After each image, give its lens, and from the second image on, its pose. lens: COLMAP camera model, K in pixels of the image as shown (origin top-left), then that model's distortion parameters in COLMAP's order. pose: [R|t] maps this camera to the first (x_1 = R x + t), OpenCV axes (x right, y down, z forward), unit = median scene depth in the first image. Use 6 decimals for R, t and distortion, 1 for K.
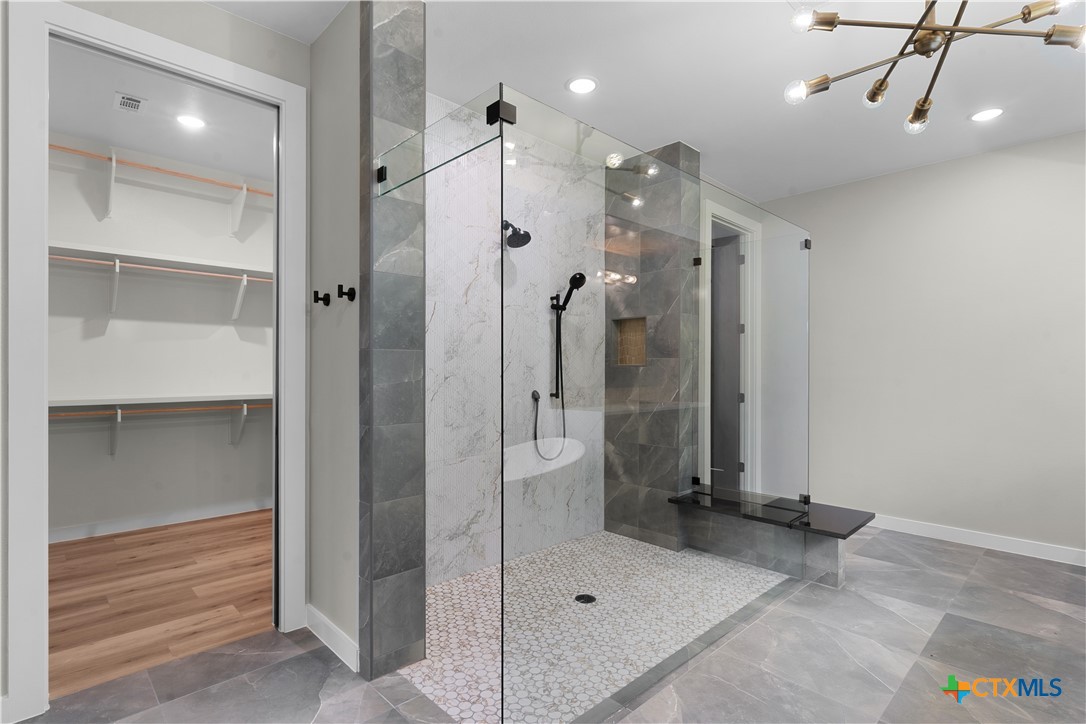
lens RADIAL K [[525.0, 0, 540.5], [0, 525.0, 367.1], [0, 0, 1]] dist [0.001387, -0.000791]
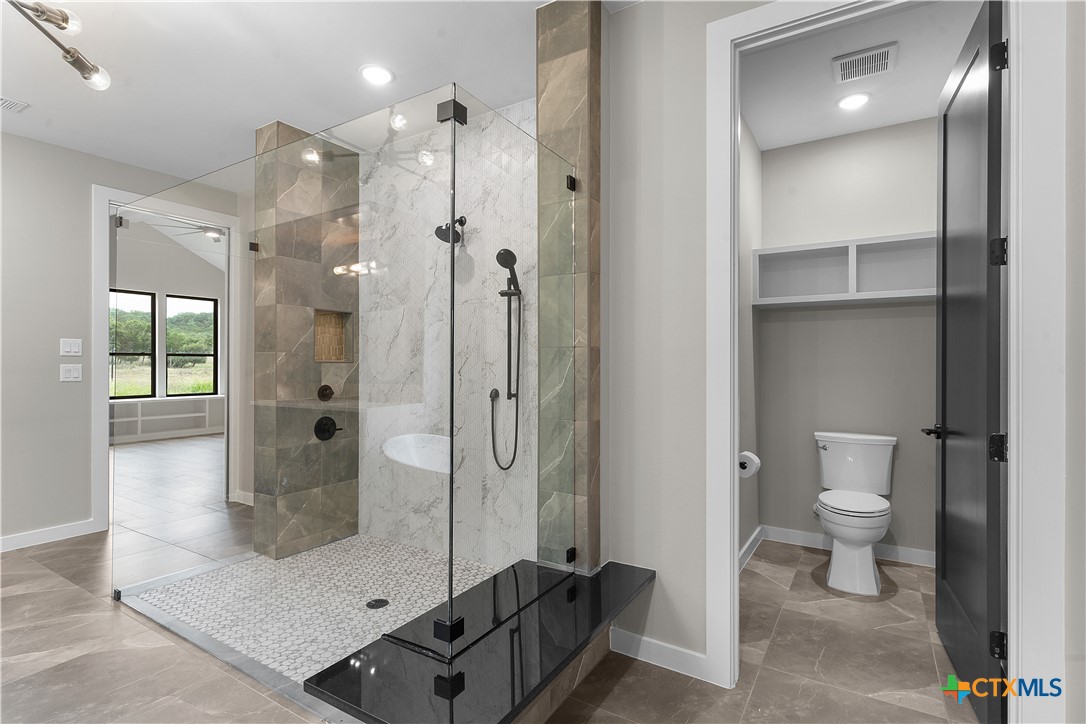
lens RADIAL K [[525.0, 0, 538.4], [0, 525.0, 361.4], [0, 0, 1]] dist [0.001387, -0.000791]
pose [[0.252511, -0.004021, -0.967586, 1.031044], [0.003050, 0.999990, -0.003360, -0.000047], [0.967589, -0.002102, 0.252521, 0.981962]]
